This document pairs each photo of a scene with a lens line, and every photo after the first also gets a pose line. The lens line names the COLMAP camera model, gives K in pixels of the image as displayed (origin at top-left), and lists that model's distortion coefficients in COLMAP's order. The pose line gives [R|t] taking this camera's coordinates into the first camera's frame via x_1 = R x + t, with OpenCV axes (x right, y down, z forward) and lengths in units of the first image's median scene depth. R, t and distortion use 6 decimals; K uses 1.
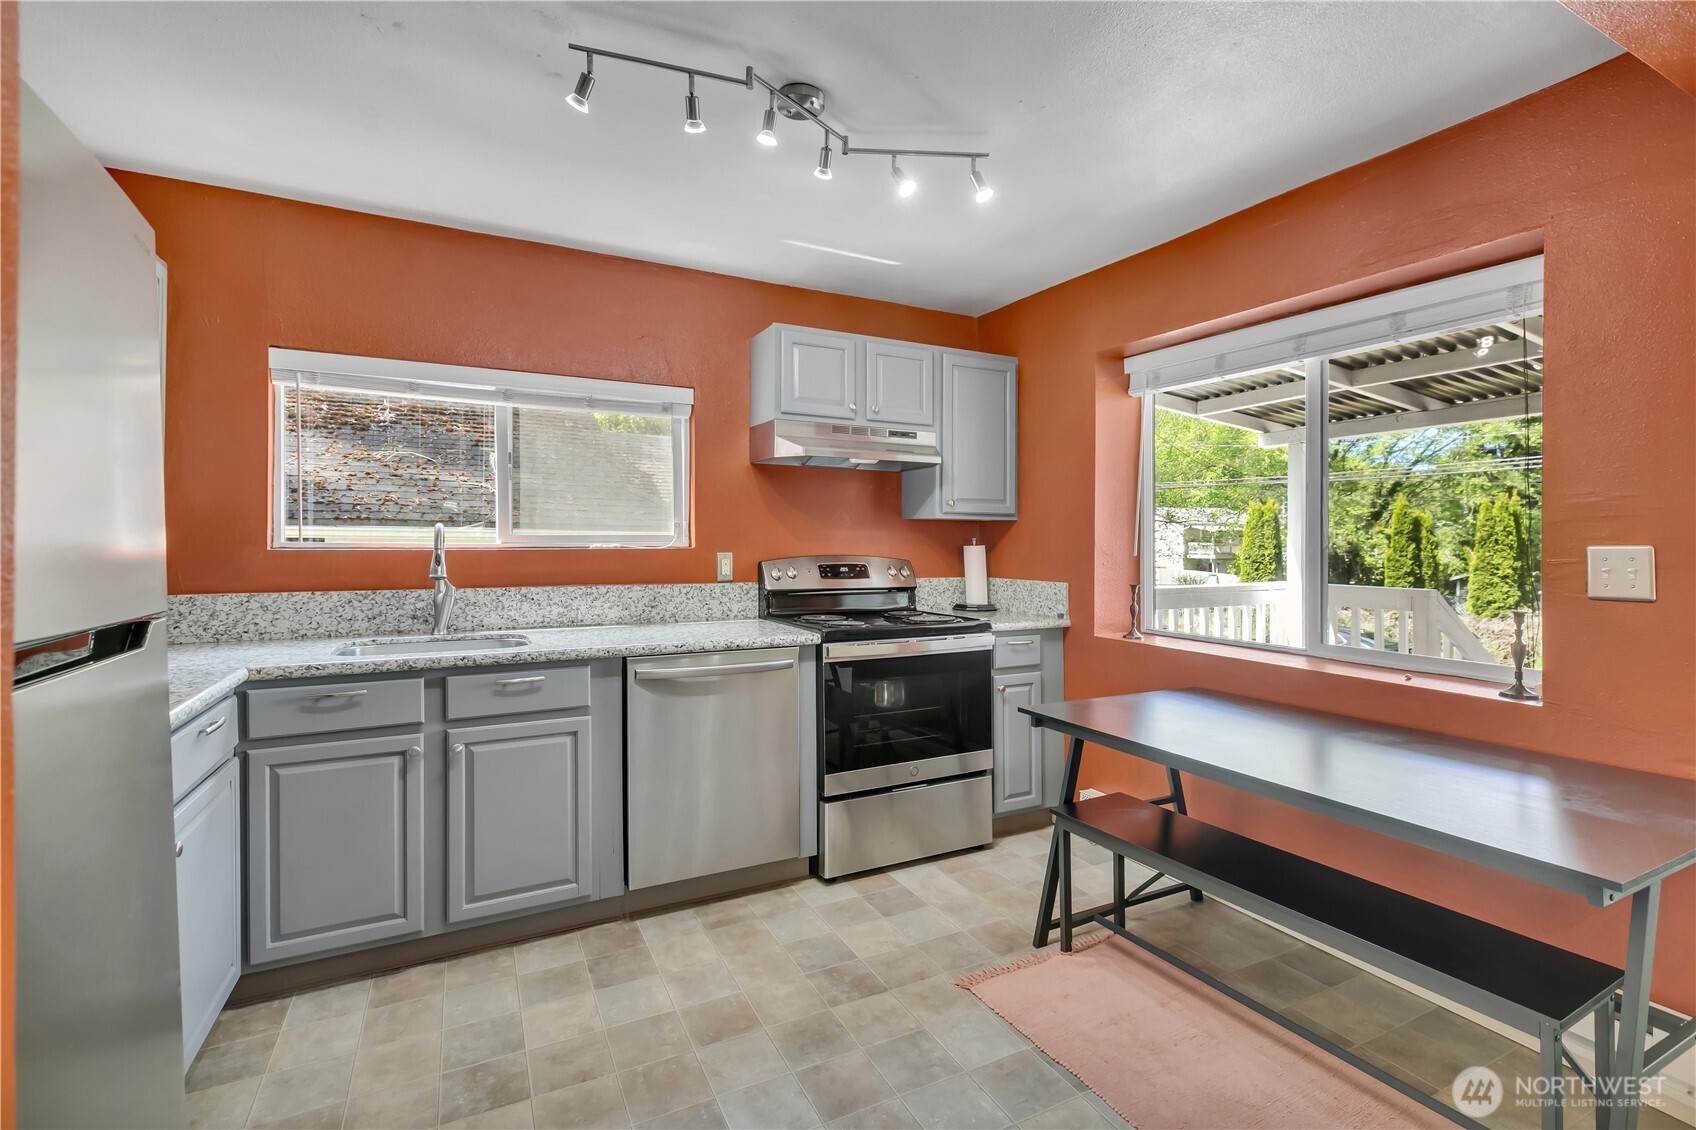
lens RADIAL K [[764.8, 0, 815.7], [0, 764.8, 536.7], [0, 0, 1]] dist [0.002042, 0.000481]
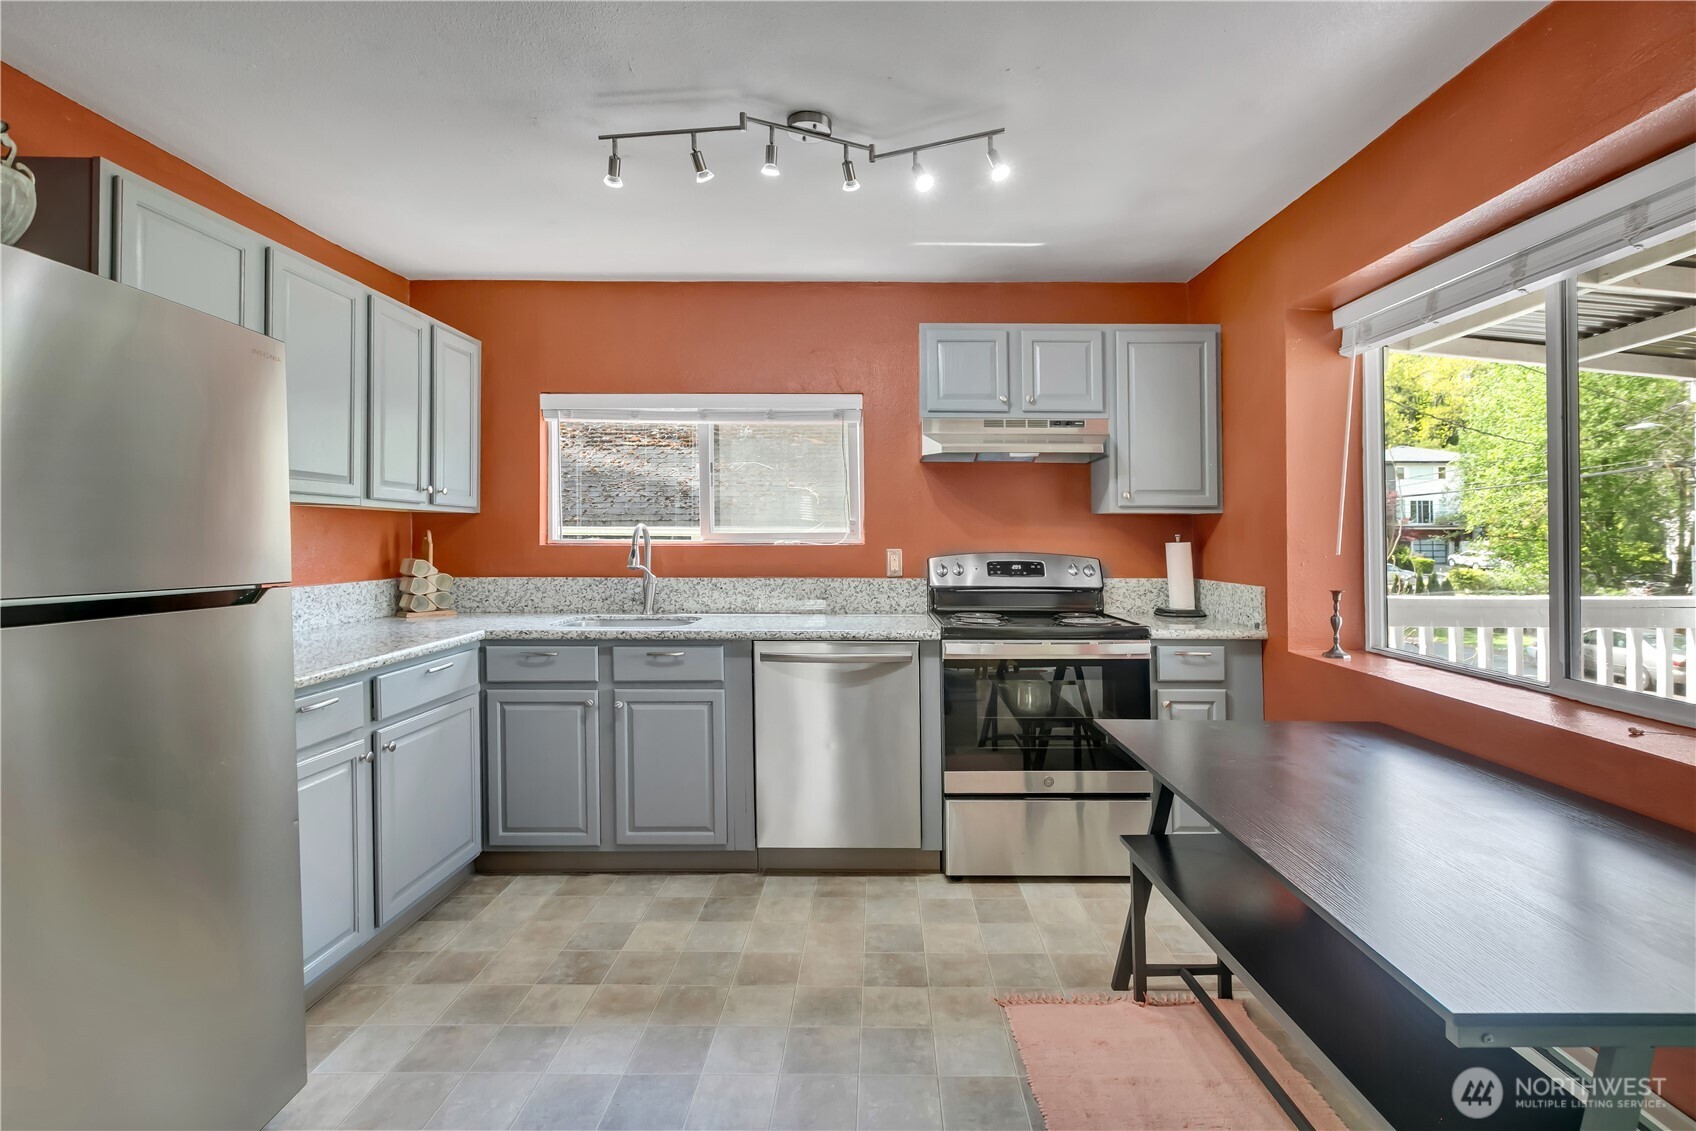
lens RADIAL K [[764.8, 0, 823.6], [0, 764.8, 535.5], [0, 0, 1]] dist [0.002042, 0.000481]
pose [[0.888919, -0.003869, -0.458048, 0.334326], [0.004475, 0.999990, 0.000239, 0.002131], [0.458043, -0.002262, 0.888927, 0.038804]]
